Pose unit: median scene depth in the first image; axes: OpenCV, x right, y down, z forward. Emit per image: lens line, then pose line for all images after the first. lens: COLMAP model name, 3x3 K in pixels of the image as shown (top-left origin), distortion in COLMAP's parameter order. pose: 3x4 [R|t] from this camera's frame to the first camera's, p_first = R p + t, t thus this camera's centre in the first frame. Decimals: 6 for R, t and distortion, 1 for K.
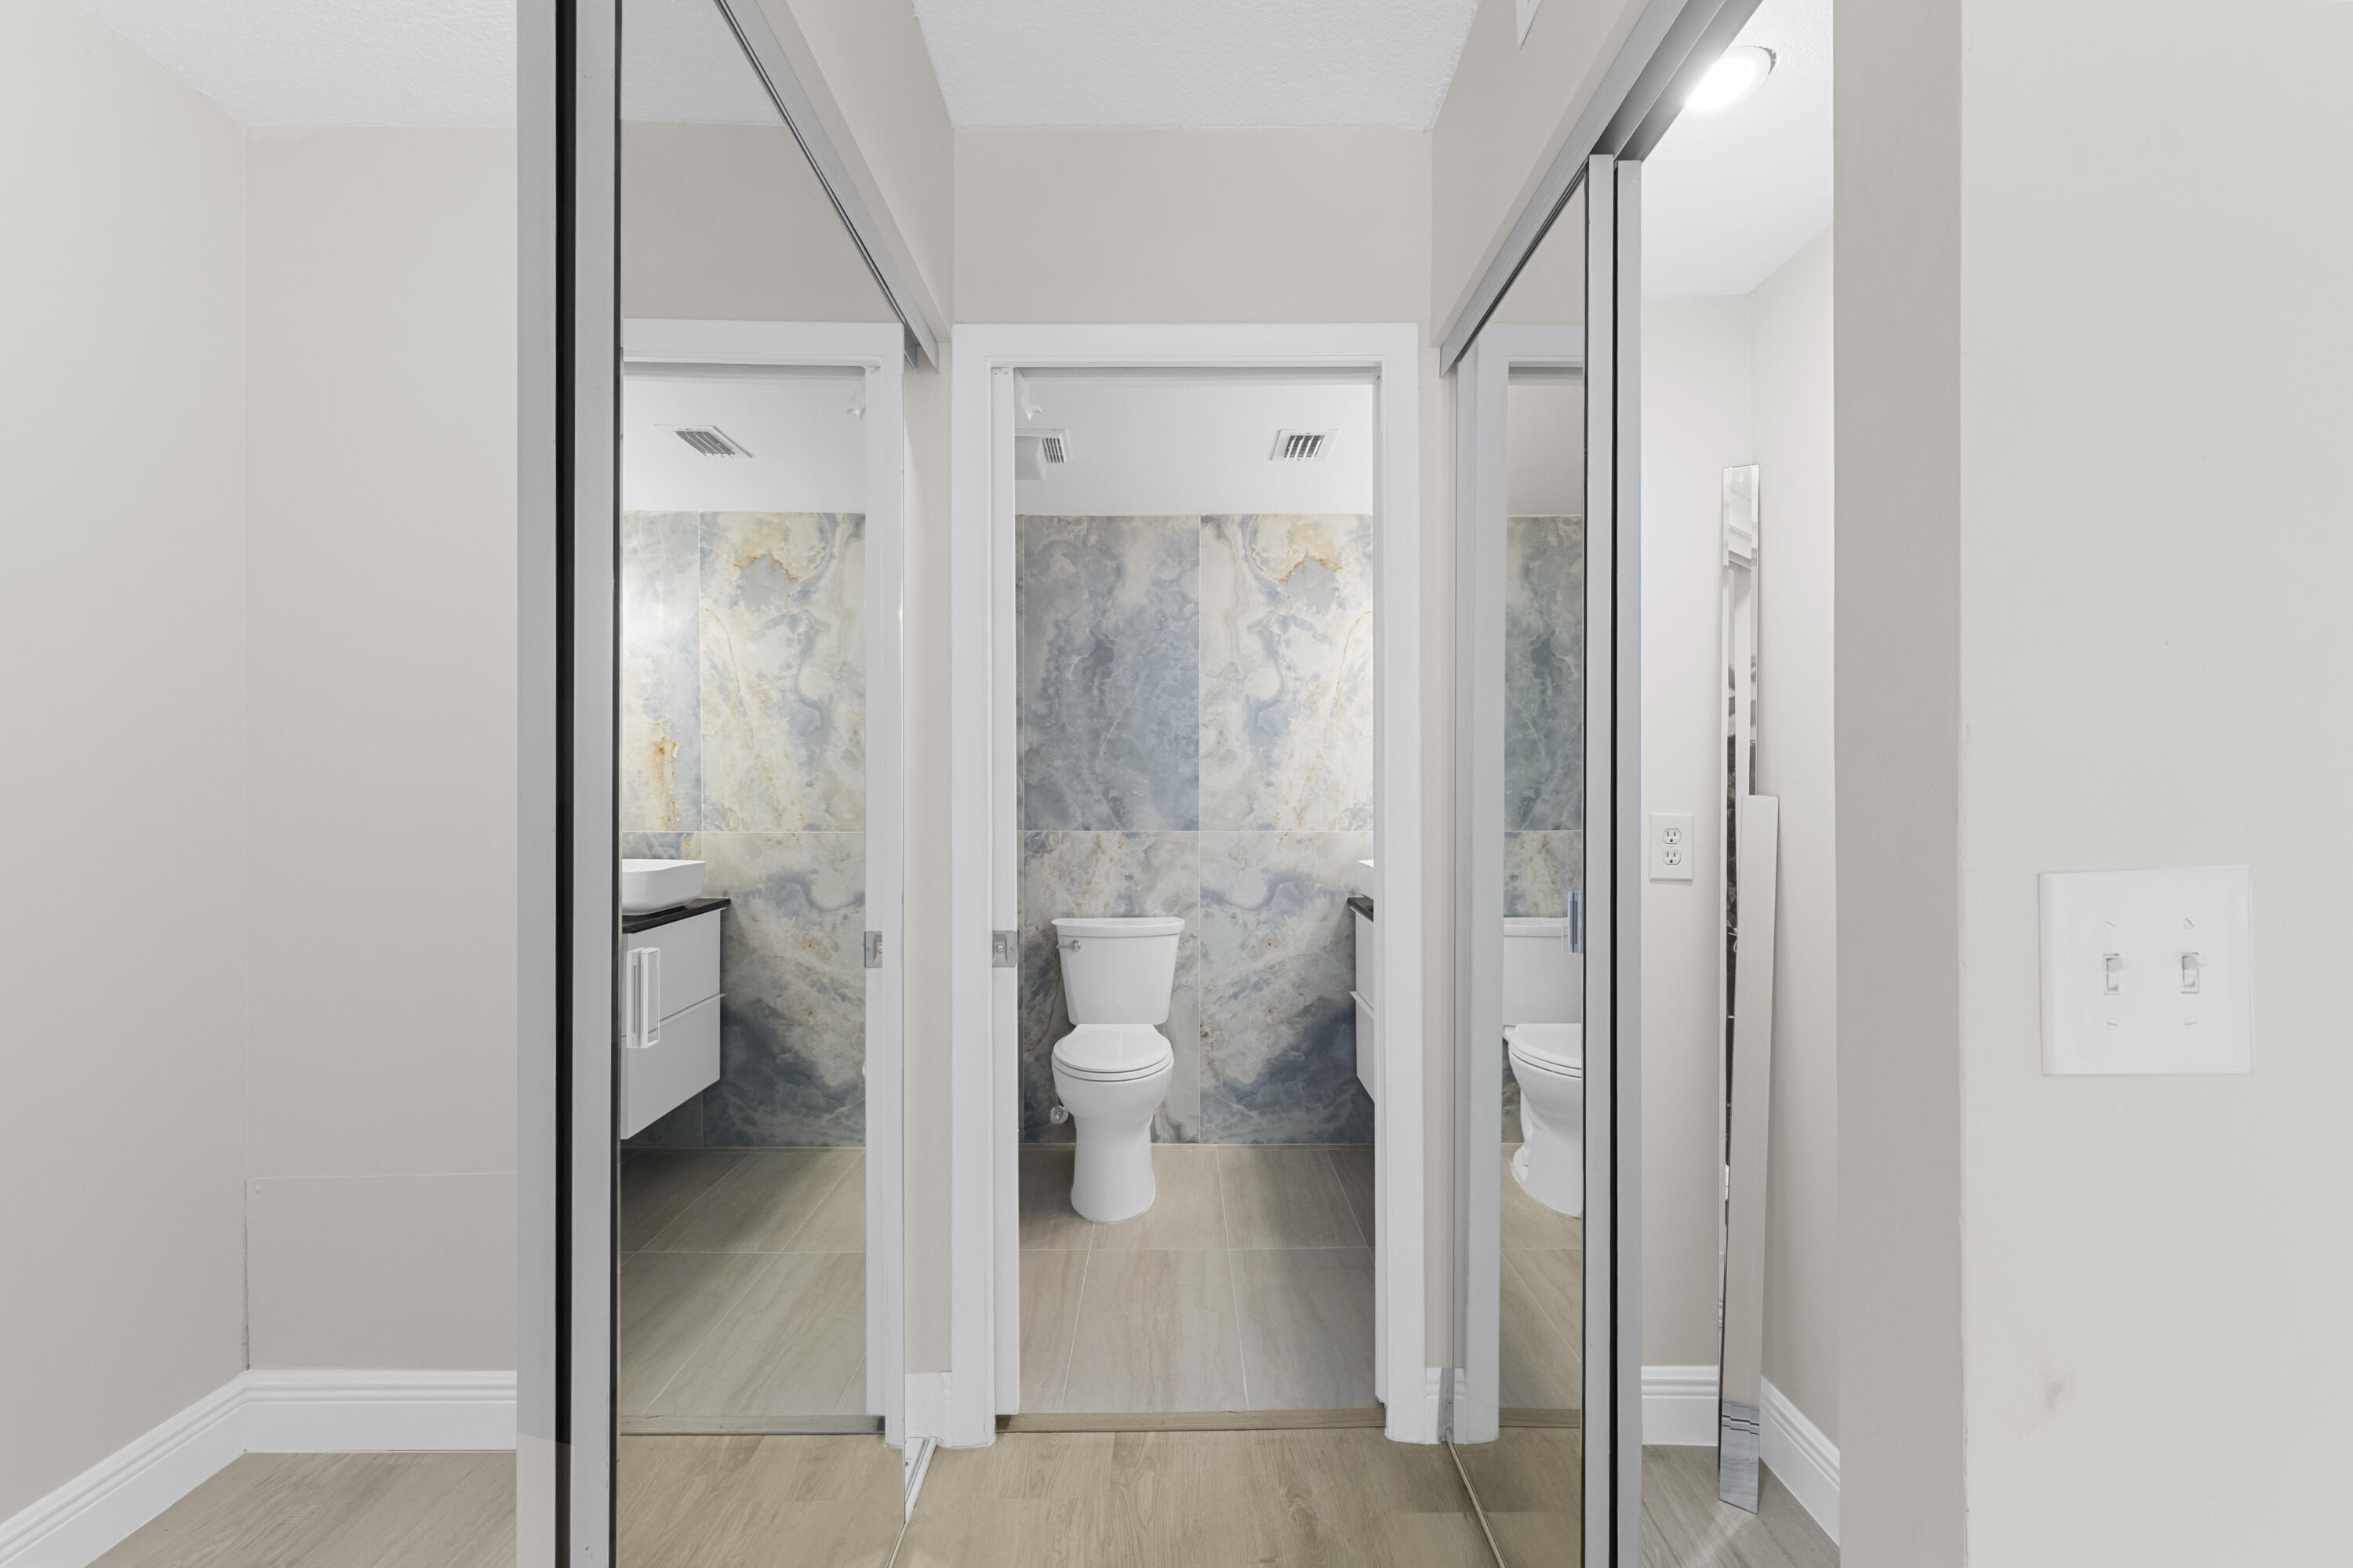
lens RADIAL K [[1056.0, 0, 1165.3], [0, 1056.0, 781.2], [0, 0, 1]] dist [0.003654, -0.001179]
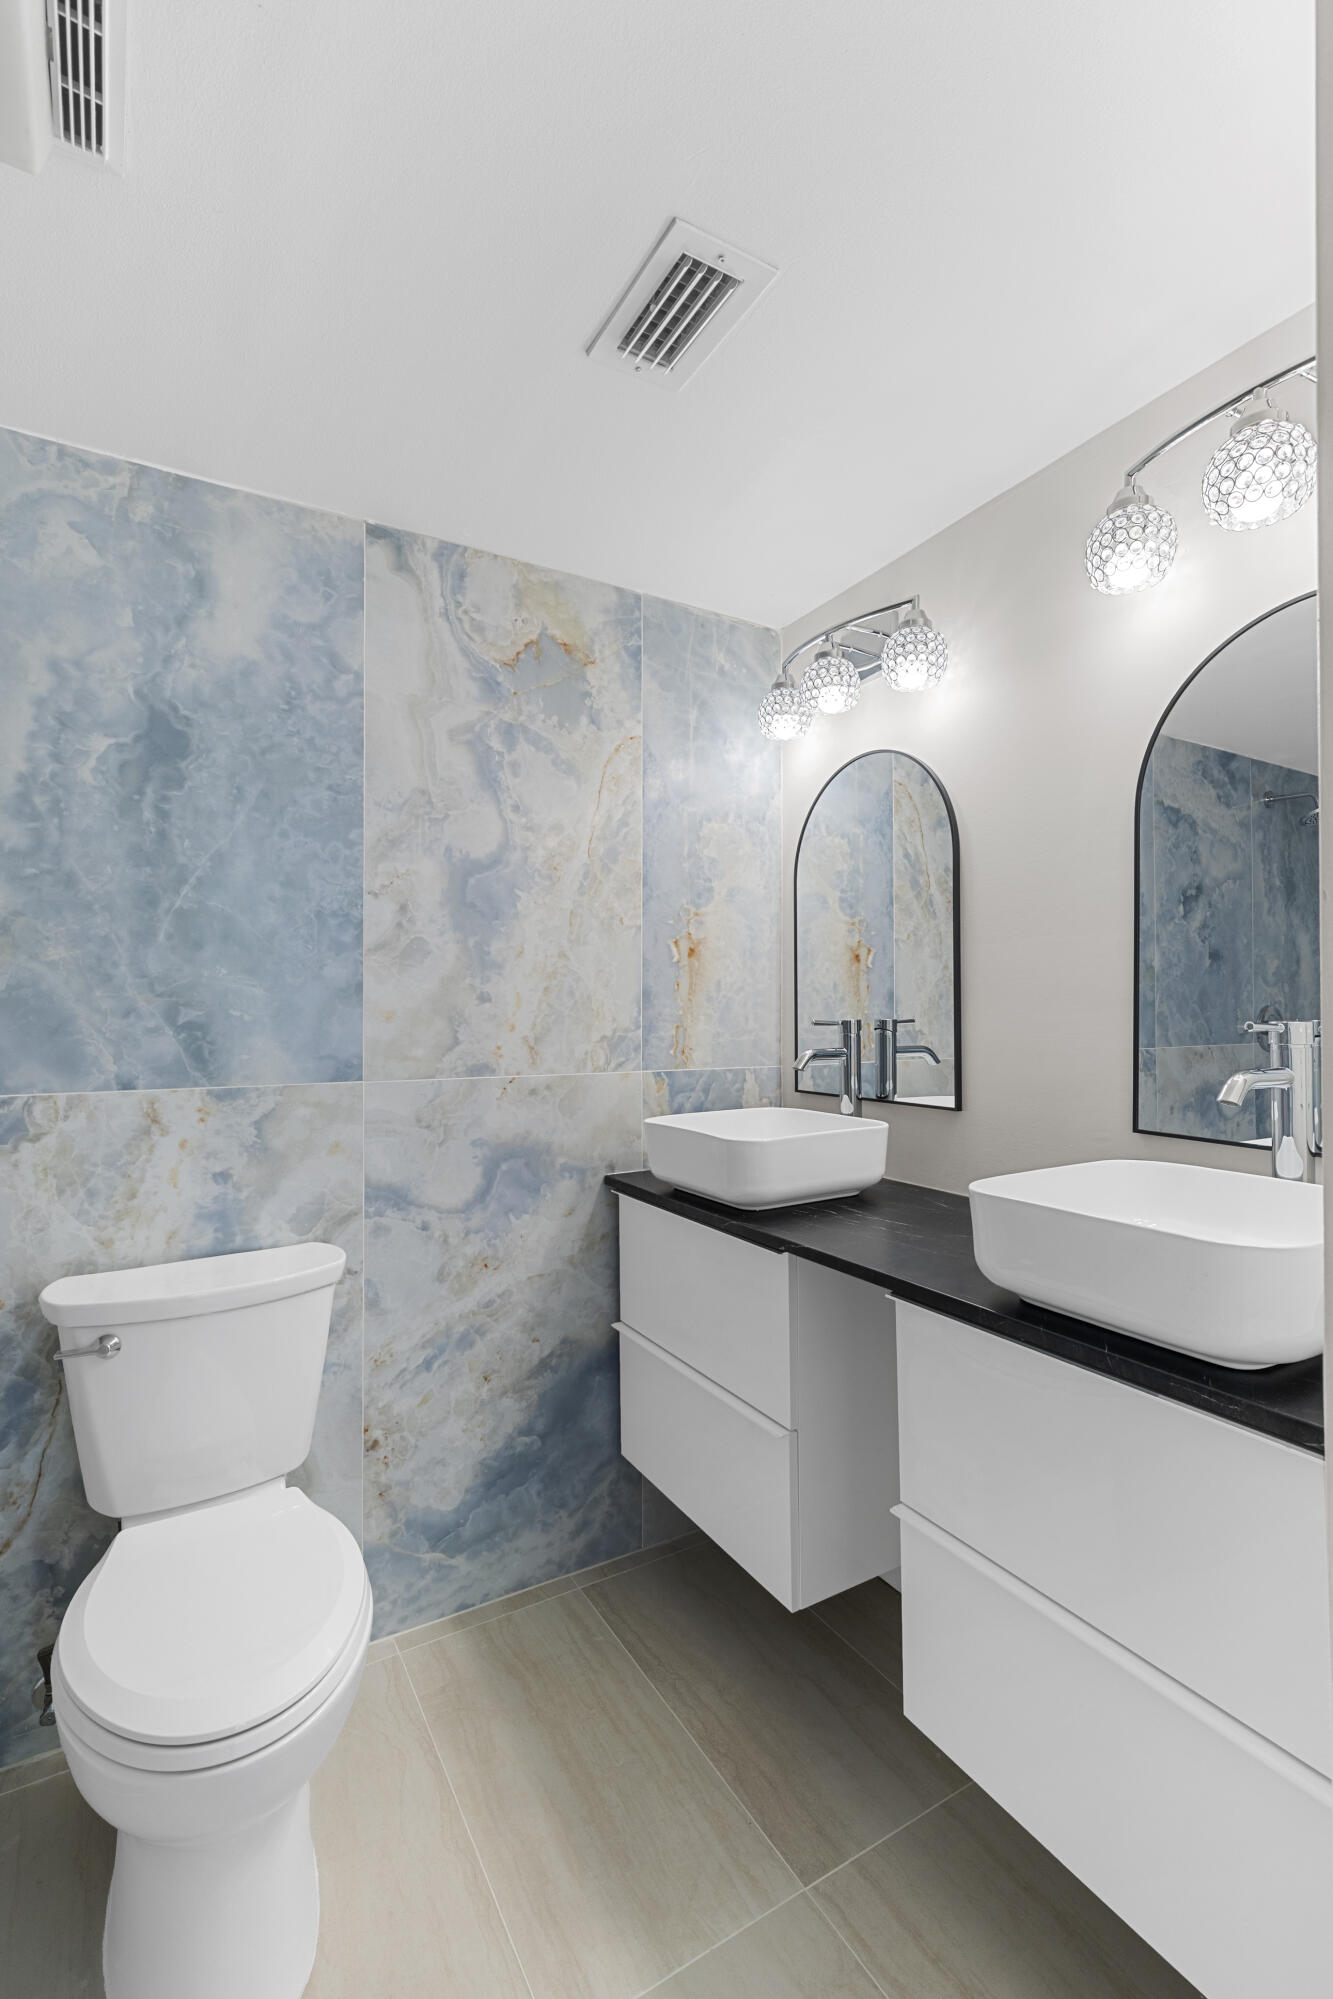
lens RADIAL K [[897.1, 0, 677.7], [0, 897.1, 1001.0], [0, 0, 1]] dist [0.003654, -0.001179]
pose [[0.858813, 0.003898, 0.512274, -0.068468], [0.002471, 0.999928, -0.011750, 0.010411], [-0.512283, 0.011357, 0.858742, 0.504815]]
